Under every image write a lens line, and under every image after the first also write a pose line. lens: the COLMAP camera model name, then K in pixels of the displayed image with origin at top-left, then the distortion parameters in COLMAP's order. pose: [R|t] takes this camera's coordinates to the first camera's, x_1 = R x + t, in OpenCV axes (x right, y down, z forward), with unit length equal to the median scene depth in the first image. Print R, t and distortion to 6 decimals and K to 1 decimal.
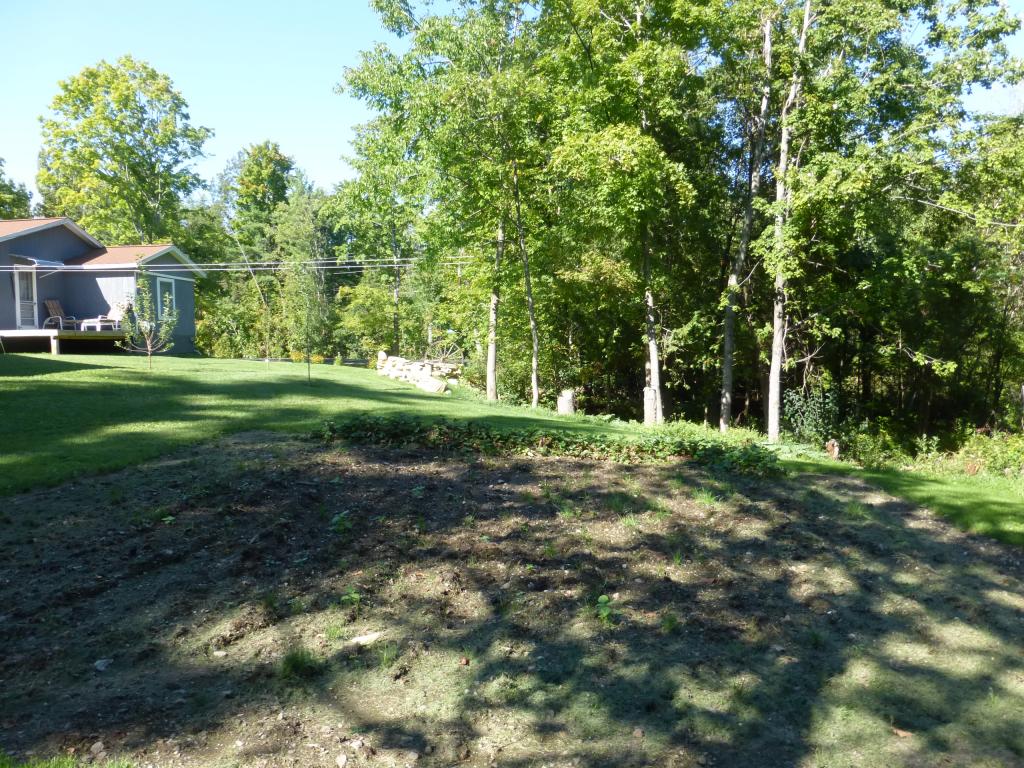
lens RADIAL K [[751.8, 0, 516.0], [0, 751.8, 380.9], [0, 0, 1]] dist [-0.024126, 0.006821]
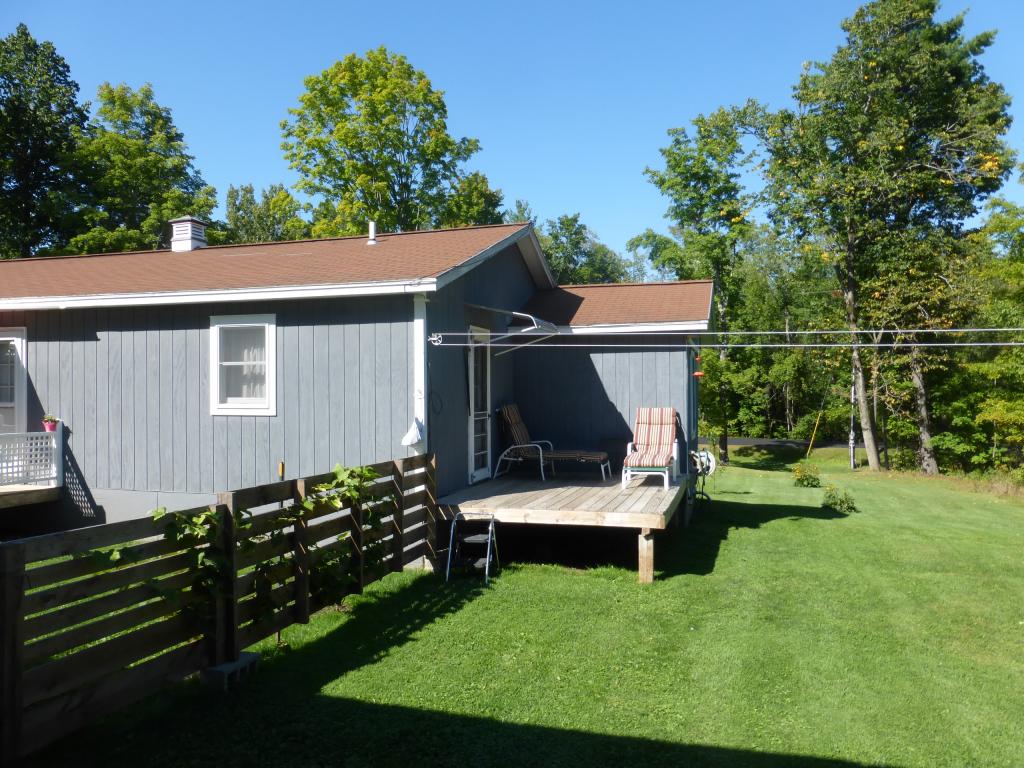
lens RADIAL K [[751.8, 0, 516.0], [0, 751.8, 380.9], [0, 0, 1]] dist [-0.024126, 0.006821]
pose [[0.990669, 0.006510, -0.136131, -0.289205], [-0.015264, 0.997874, -0.063360, -0.048774], [0.135429, 0.064847, 0.988663, 0.289111]]
